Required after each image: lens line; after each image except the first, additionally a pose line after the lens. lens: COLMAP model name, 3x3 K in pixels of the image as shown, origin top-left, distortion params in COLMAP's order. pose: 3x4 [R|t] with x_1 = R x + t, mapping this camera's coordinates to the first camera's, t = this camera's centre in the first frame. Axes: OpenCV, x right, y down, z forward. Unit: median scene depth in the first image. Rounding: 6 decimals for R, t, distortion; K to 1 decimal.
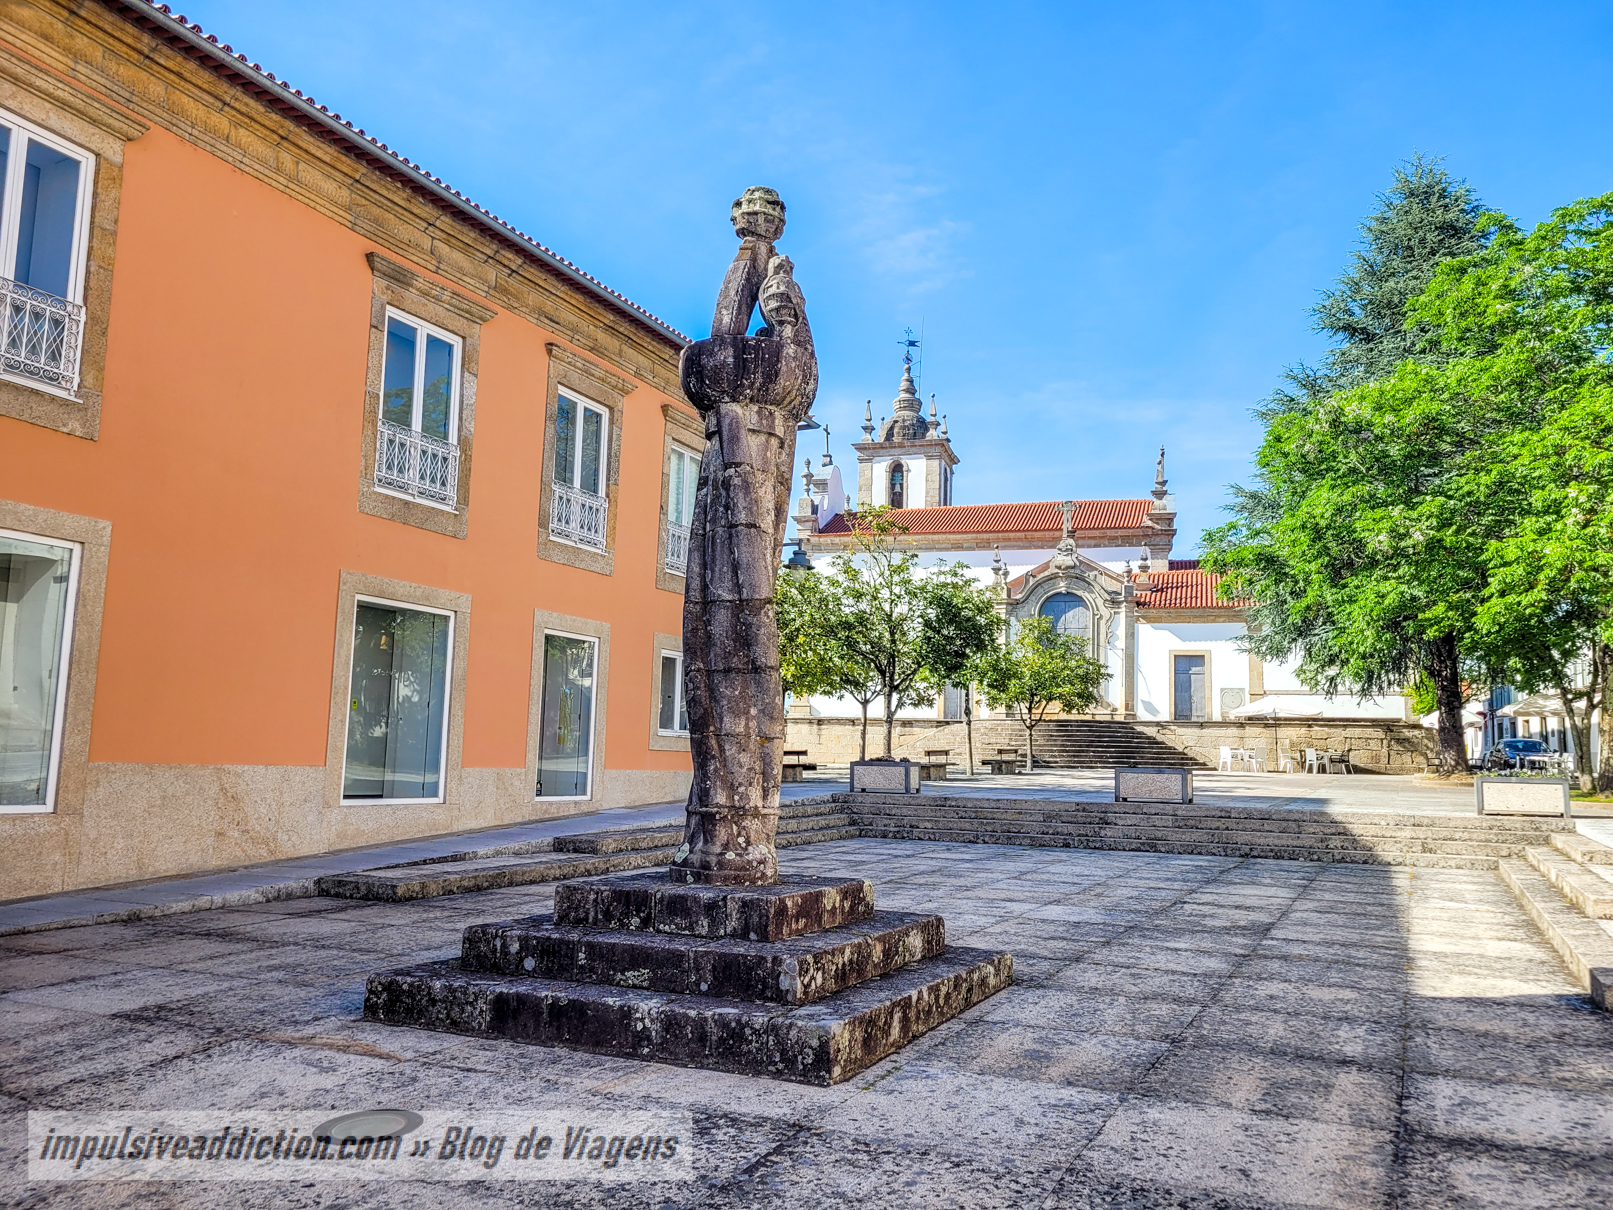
lens RADIAL K [[1221.2, 0, 840.6], [0, 1221.2, 622.7], [0, 0, 1]] dist [0.098626, -0.094227]
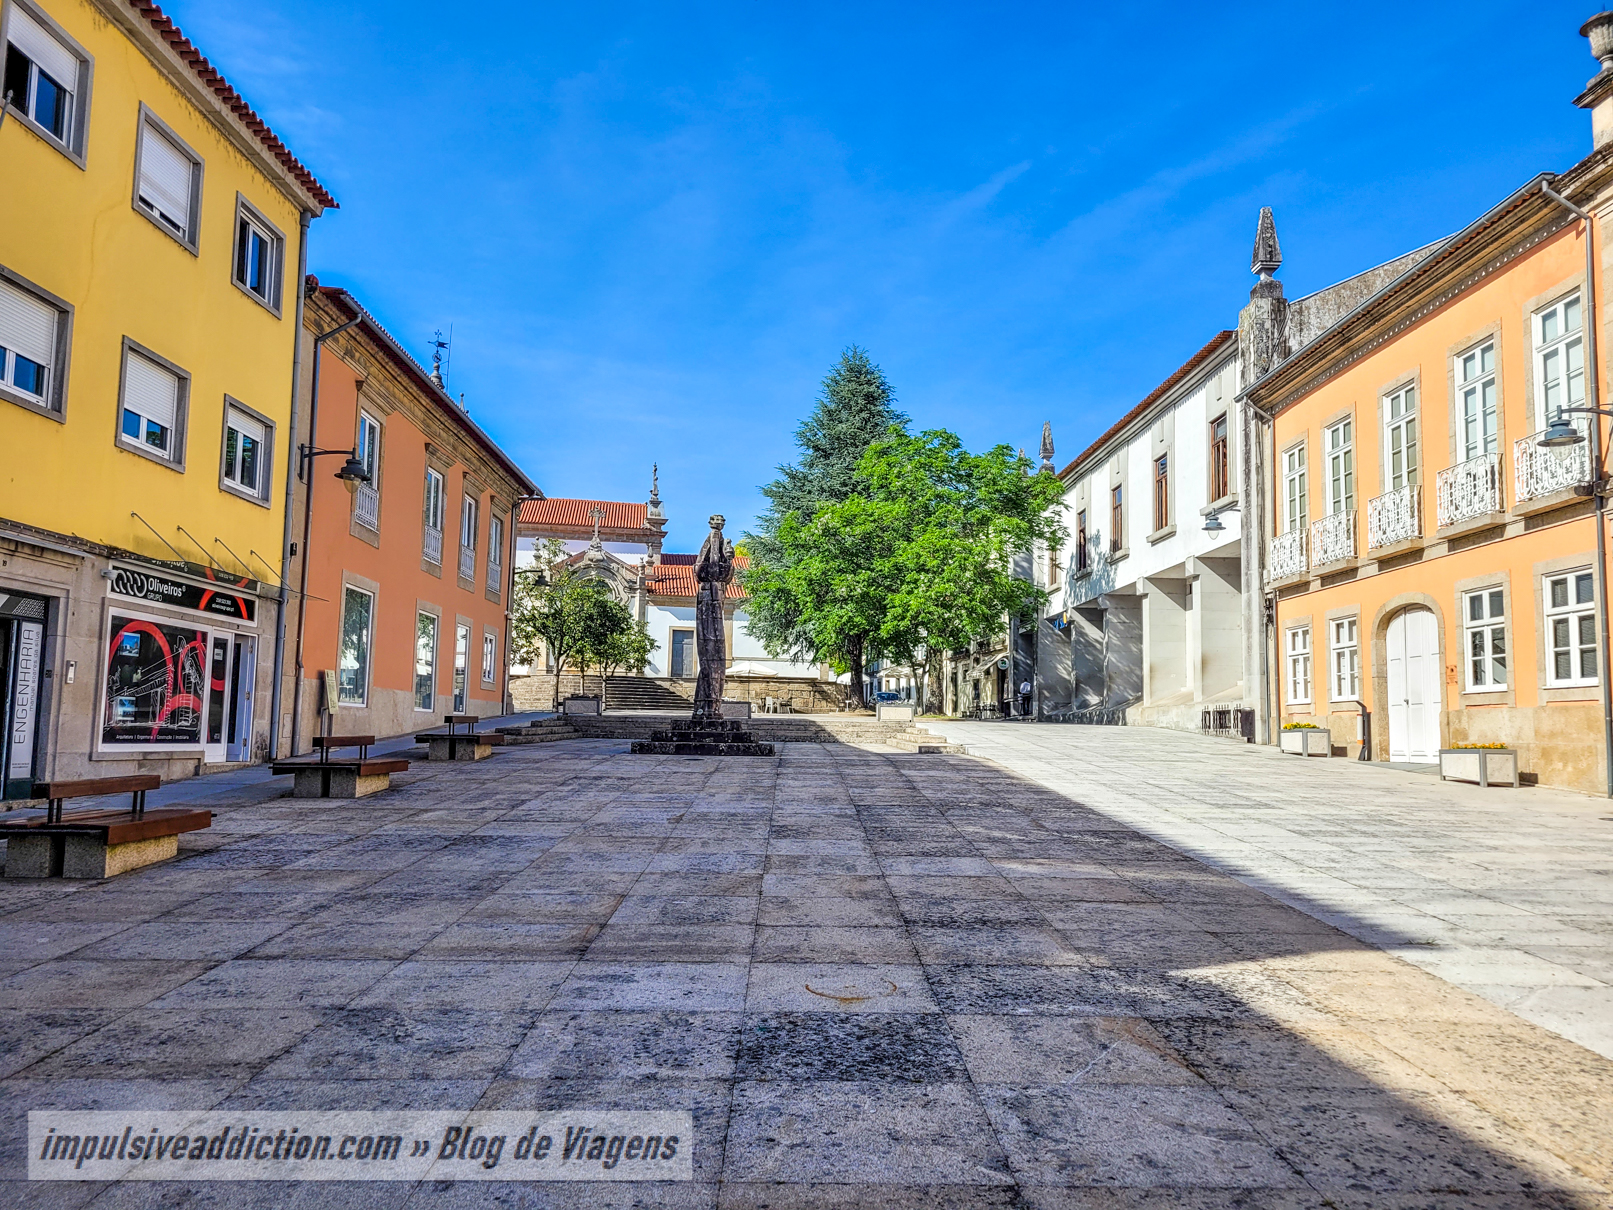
lens RADIAL K [[1221.2, 0, 840.6], [0, 1221.2, 622.7], [0, 0, 1]] dist [0.098626, -0.094227]
pose [[0.891170, 0.037341, 0.452130, -0.293935], [-0.052980, 0.998354, 0.021973, -0.035511], [-0.450566, -0.043536, 0.891681, -0.492509]]
